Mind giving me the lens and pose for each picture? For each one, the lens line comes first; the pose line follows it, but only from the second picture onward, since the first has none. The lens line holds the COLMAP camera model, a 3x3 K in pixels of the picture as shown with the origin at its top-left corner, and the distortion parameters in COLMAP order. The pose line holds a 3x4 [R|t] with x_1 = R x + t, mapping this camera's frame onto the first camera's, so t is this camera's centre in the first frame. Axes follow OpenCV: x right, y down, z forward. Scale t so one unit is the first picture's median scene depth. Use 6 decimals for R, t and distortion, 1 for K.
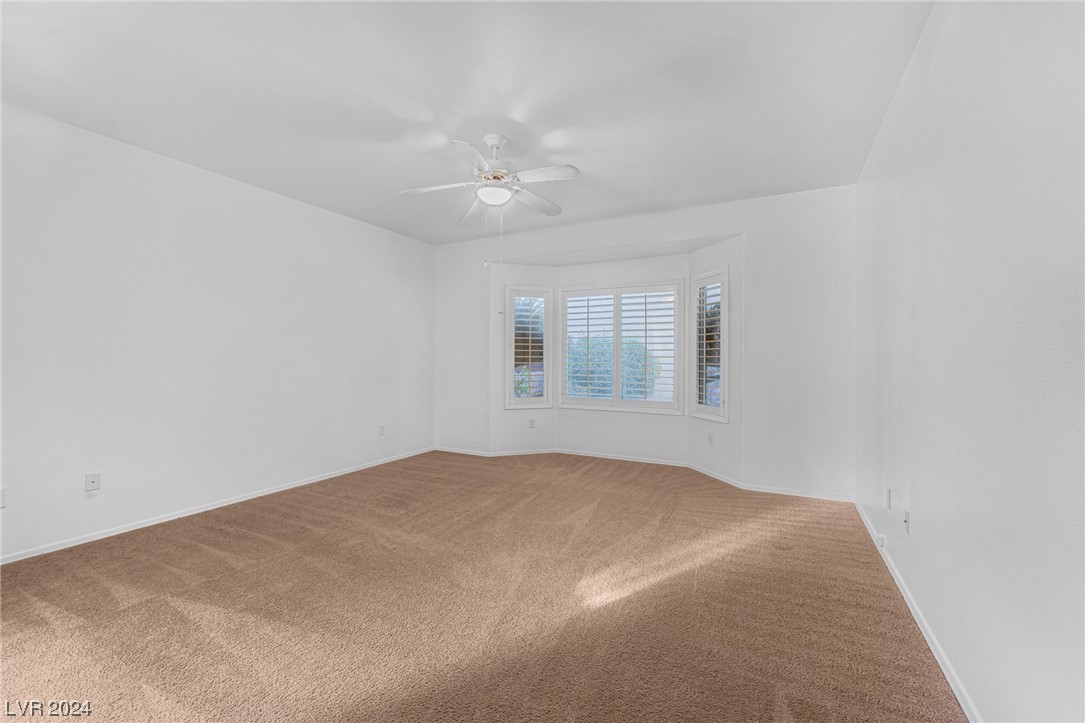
lens RADIAL K [[442.8, 0, 543.8], [0, 442.8, 366.2], [0, 0, 1]] dist [0.000738, 0.000033]
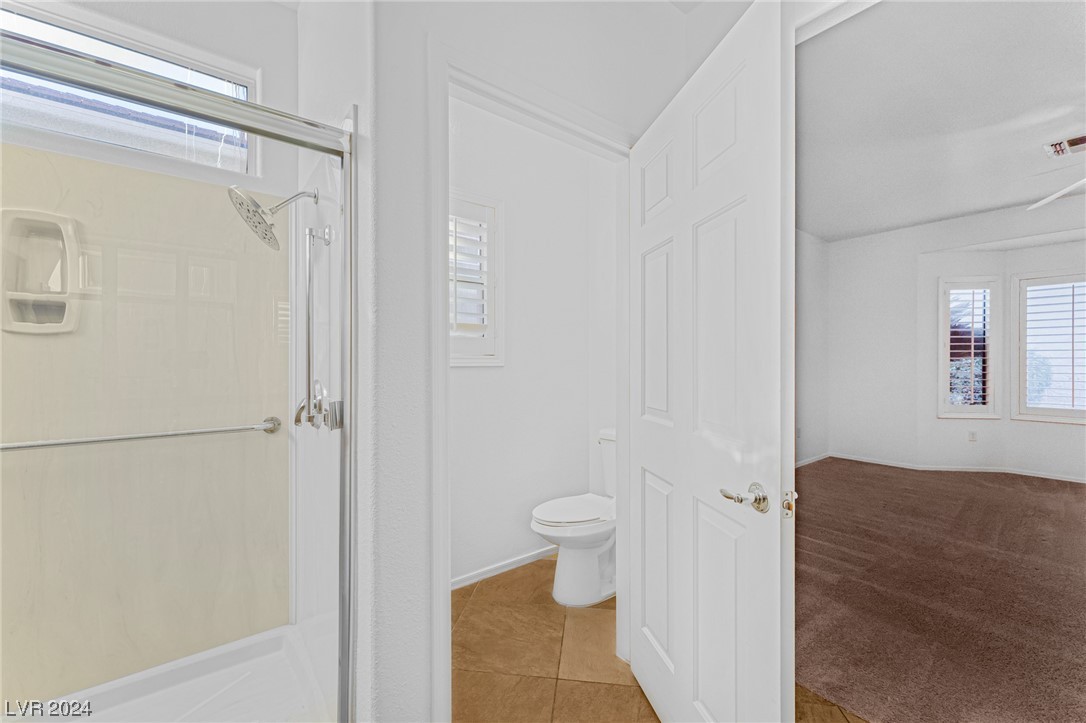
lens RADIAL K [[438.2, 0, 568.9], [0, 438.2, 365.8], [0, 0, 1]] dist [0.001356, 0.000112]
pose [[0.904802, 0.001385, -0.425831, -0.381374], [-0.004070, 0.999977, -0.005395, 0.000936], [0.425814, 0.006614, 0.904787, -0.106405]]
